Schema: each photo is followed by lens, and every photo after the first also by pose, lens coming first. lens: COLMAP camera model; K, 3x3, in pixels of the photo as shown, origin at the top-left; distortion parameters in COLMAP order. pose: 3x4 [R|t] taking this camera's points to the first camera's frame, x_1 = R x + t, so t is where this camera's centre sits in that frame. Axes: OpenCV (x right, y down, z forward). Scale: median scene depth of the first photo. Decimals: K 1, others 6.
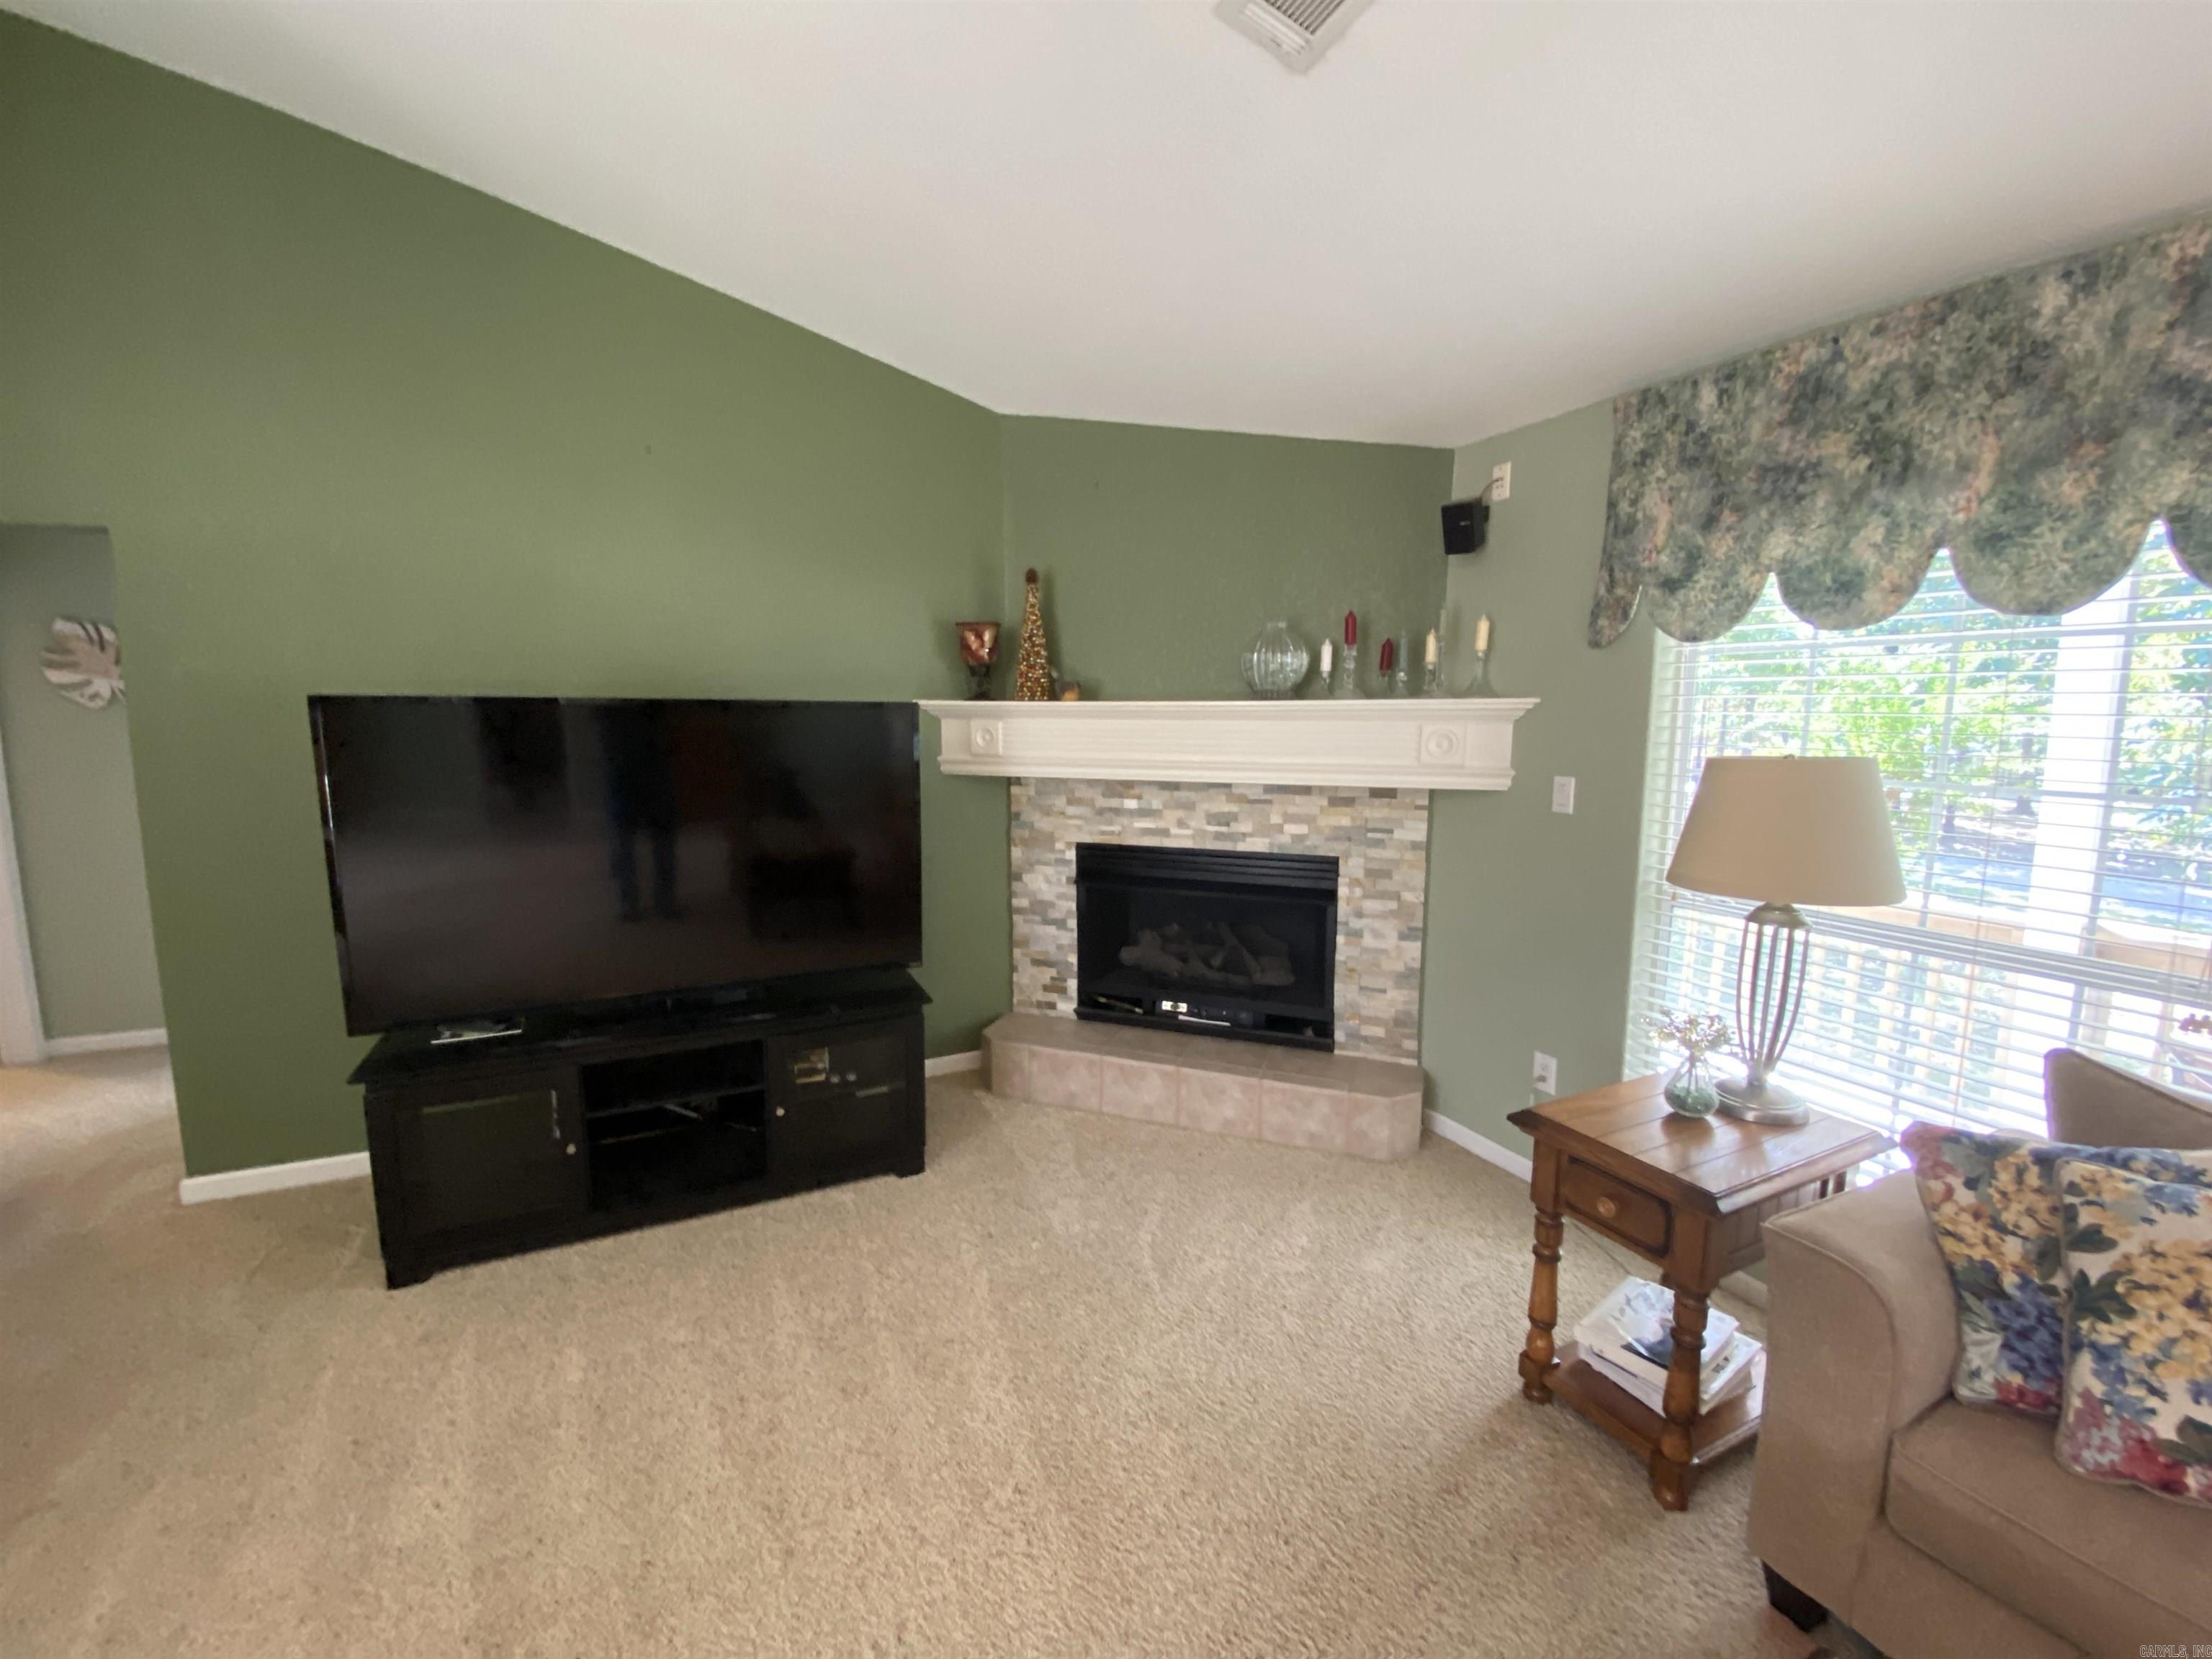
lens RADIAL K [[886.2, 0, 1105.0], [0, 886.2, 826.9], [0, 0, 1]] dist [0.012653, -0.016475]
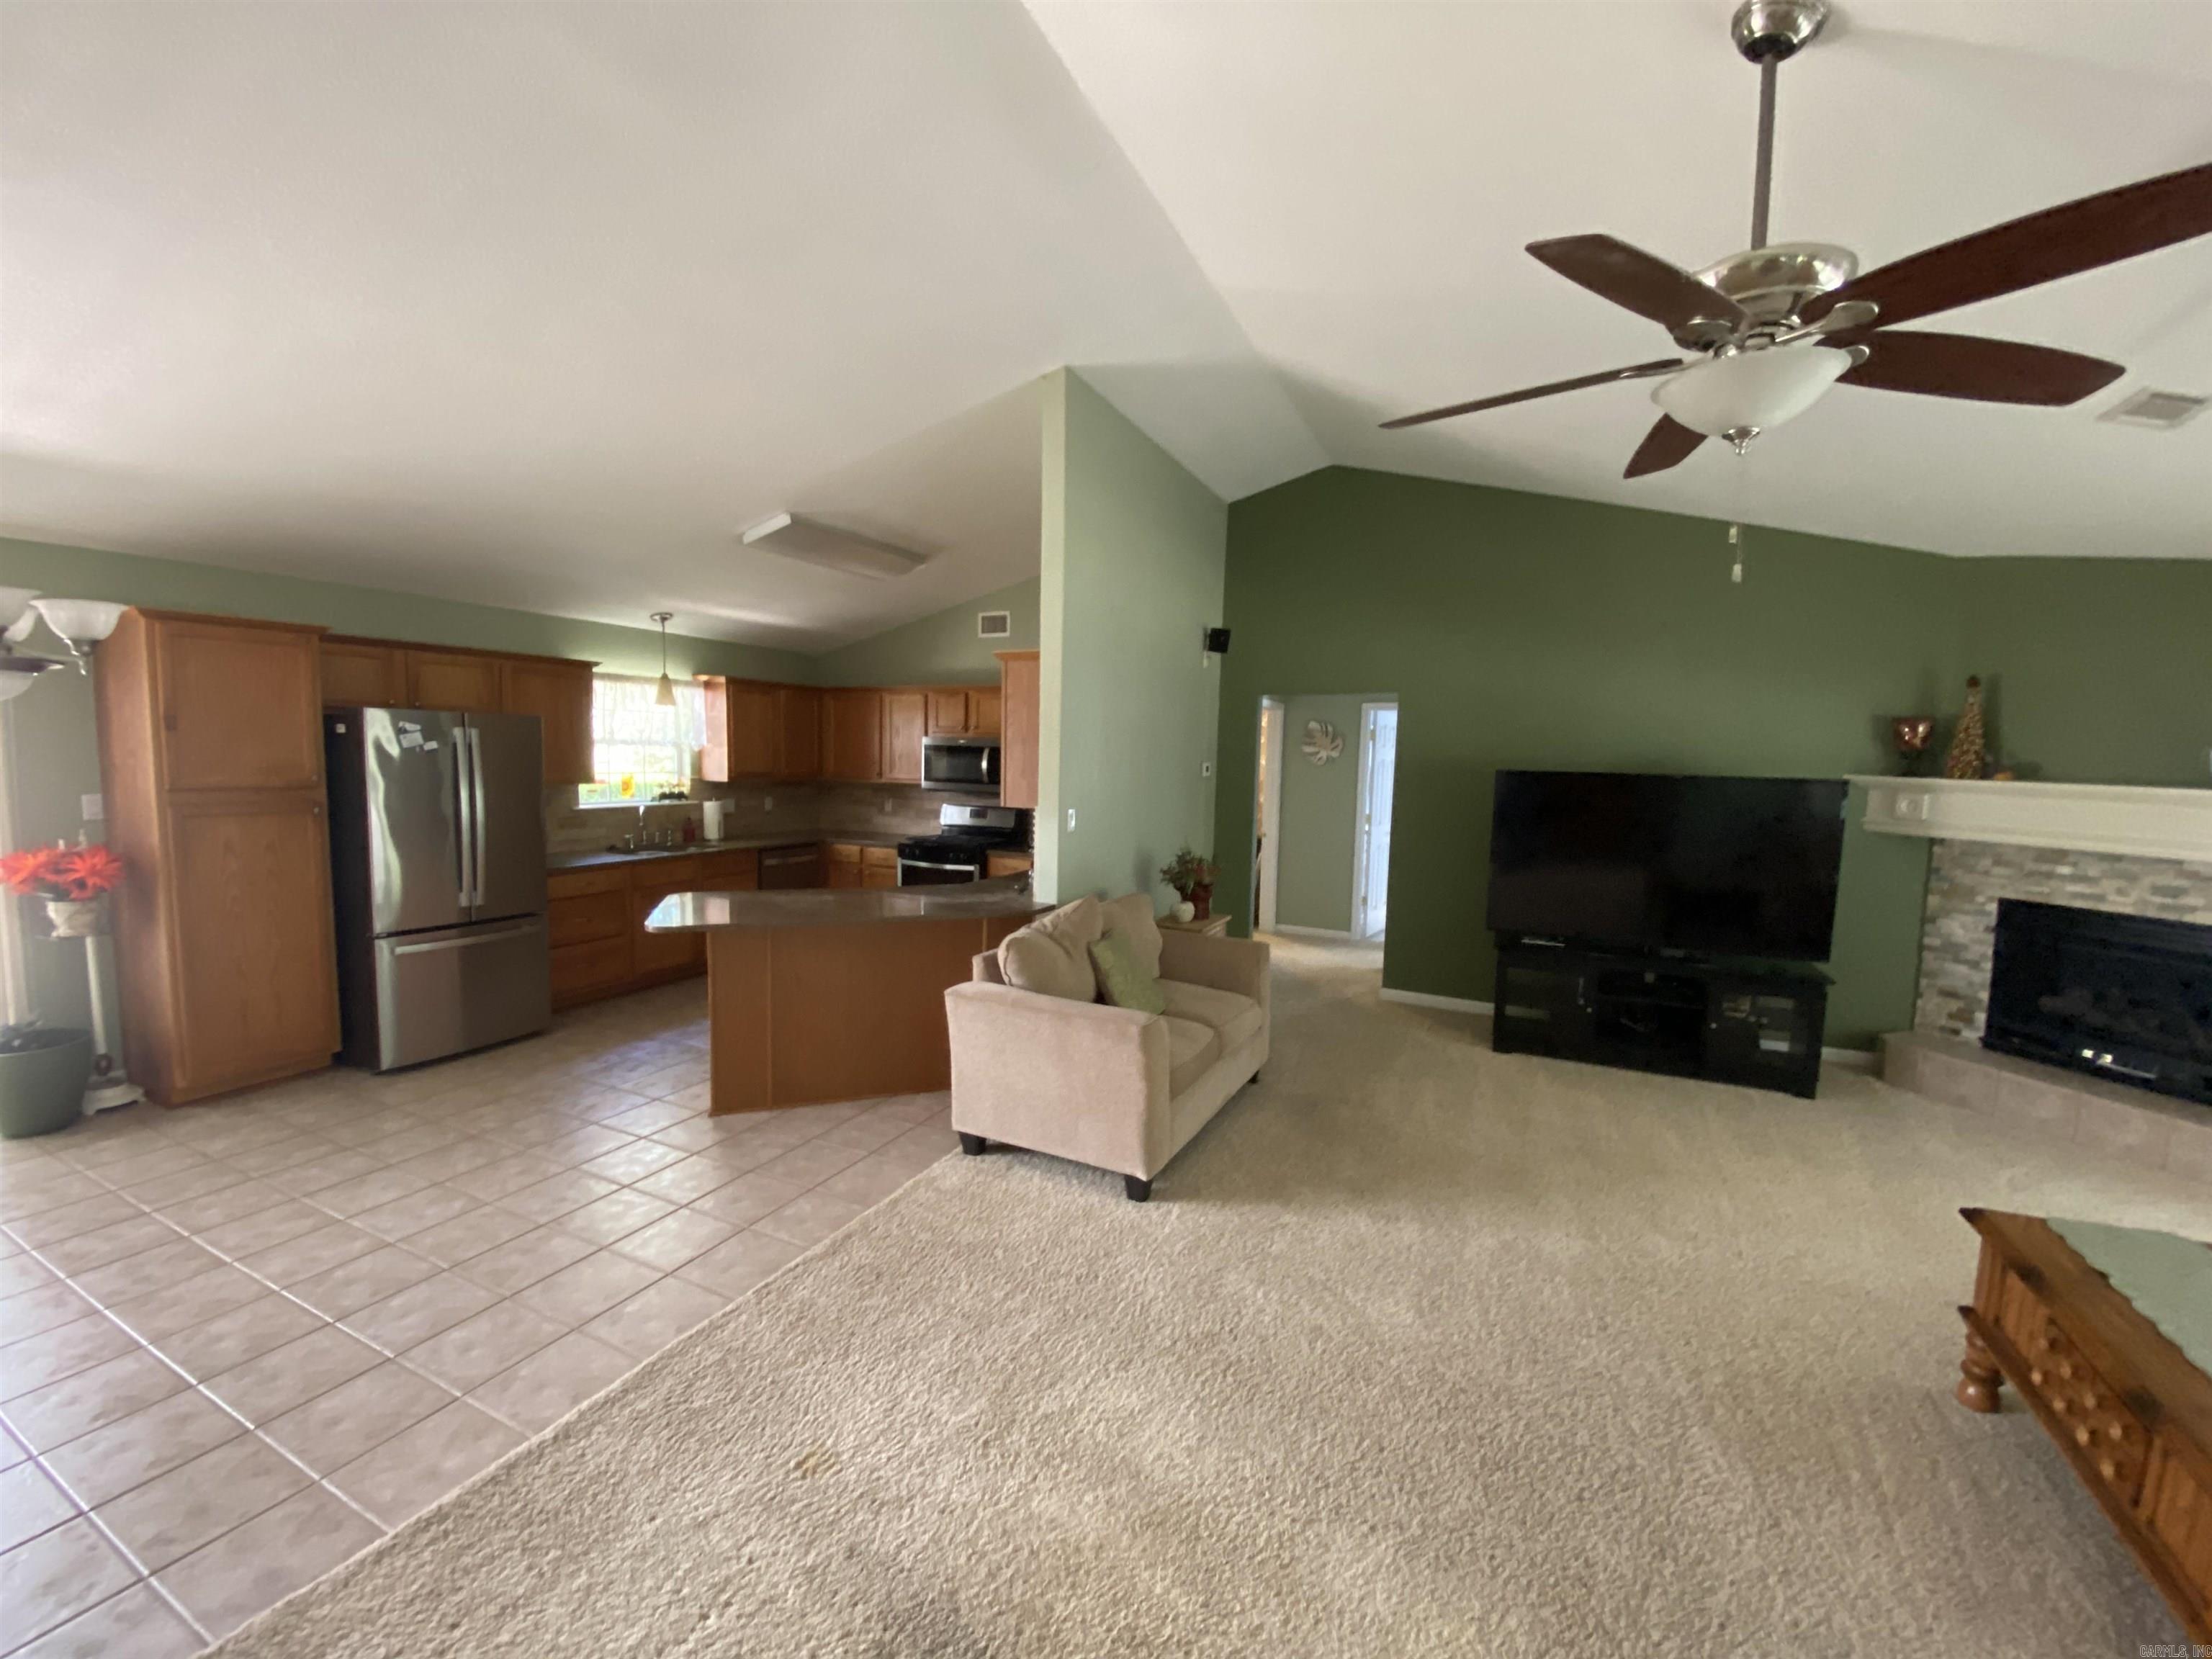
lens RADIAL K [[886.2, 0, 1094.5], [0, 886.2, 830.4], [0, 0, 1]] dist [0.012653, -0.016475]
pose [[0.622825, 0.081483, -0.778106, 0.144152], [-0.119436, 0.992807, 0.008365, 0.072366], [0.773191, 0.087724, 0.628077, -0.801034]]
